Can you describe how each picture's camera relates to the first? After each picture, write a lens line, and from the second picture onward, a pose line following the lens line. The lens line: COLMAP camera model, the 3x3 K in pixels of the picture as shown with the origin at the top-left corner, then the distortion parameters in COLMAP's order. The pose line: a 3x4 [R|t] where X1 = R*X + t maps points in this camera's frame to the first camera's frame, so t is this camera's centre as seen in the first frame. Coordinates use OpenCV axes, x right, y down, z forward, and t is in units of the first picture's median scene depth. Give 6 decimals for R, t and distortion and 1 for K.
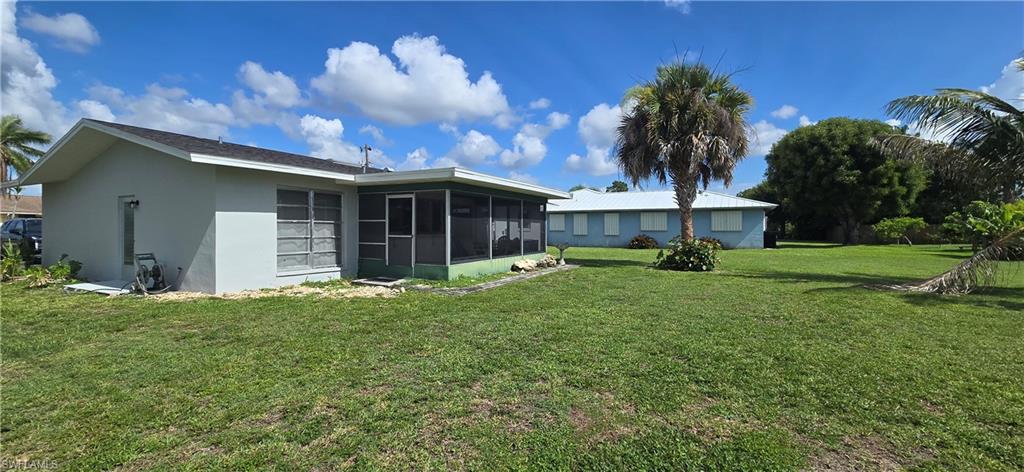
lens RADIAL K [[420.4, 0, 511.5], [0, 420.4, 233.8], [0, 0, 1]] dist [0.000081, -0.000007]
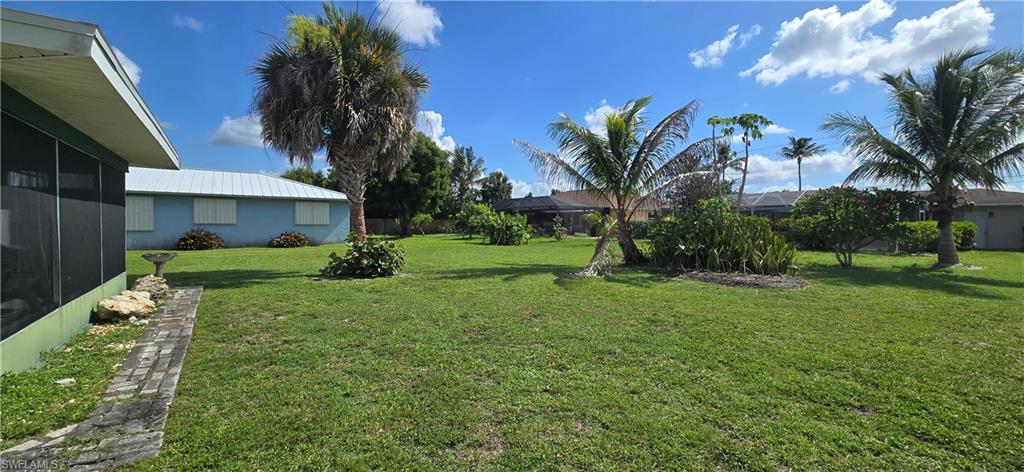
lens RADIAL K [[420.4, 0, 509.8], [0, 420.4, 232.1], [0, 0, 1]] dist [0.000081, -0.000007]
pose [[0.451098, -0.015599, 0.892338, -0.099639], [-0.000260, 0.999845, 0.017609, -0.006691], [-0.892474, -0.008175, 0.451024, 0.227537]]
